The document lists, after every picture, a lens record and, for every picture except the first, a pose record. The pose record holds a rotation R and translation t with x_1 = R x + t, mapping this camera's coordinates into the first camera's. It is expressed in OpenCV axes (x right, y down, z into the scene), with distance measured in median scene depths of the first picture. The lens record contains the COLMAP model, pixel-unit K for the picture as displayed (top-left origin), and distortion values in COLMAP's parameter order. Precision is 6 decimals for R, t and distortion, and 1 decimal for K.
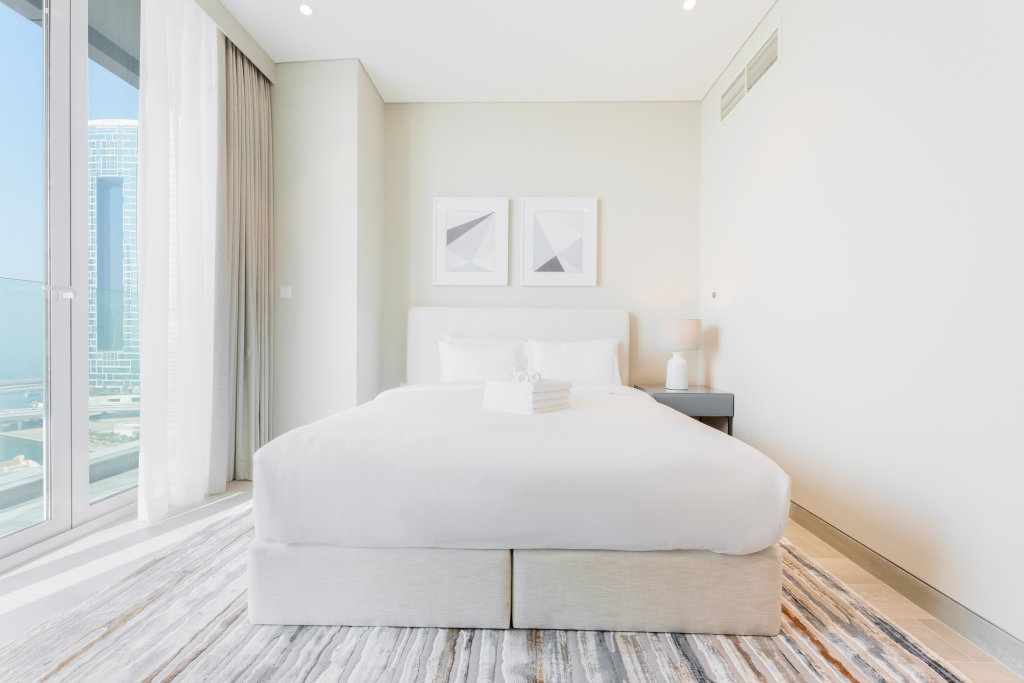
lens RADIAL K [[410.9, 0, 511.1], [0, 410.9, 340.7], [0, 0, 1]] dist [0.001538, -0.000370]
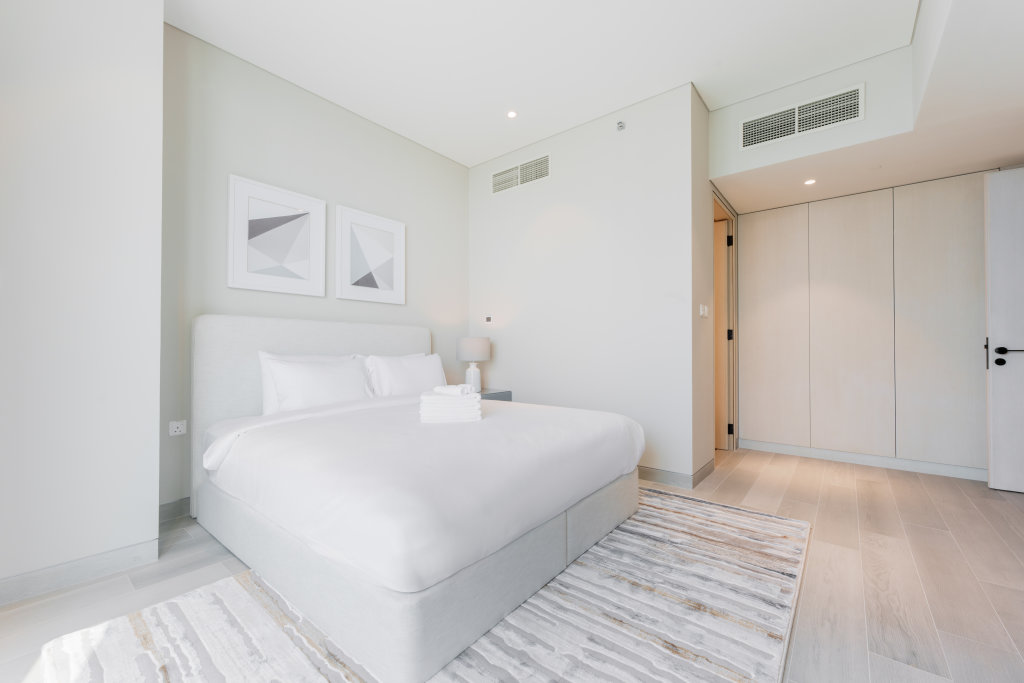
lens RADIAL K [[410.9, 0, 510.1], [0, 410.9, 341.7], [0, 0, 1]] dist [0.001538, -0.000370]
pose [[0.610710, 0.004409, 0.791842, -0.483555], [0.008973, 0.999882, -0.012488, -0.018627], [-0.791803, 0.014732, 0.610598, 0.113407]]
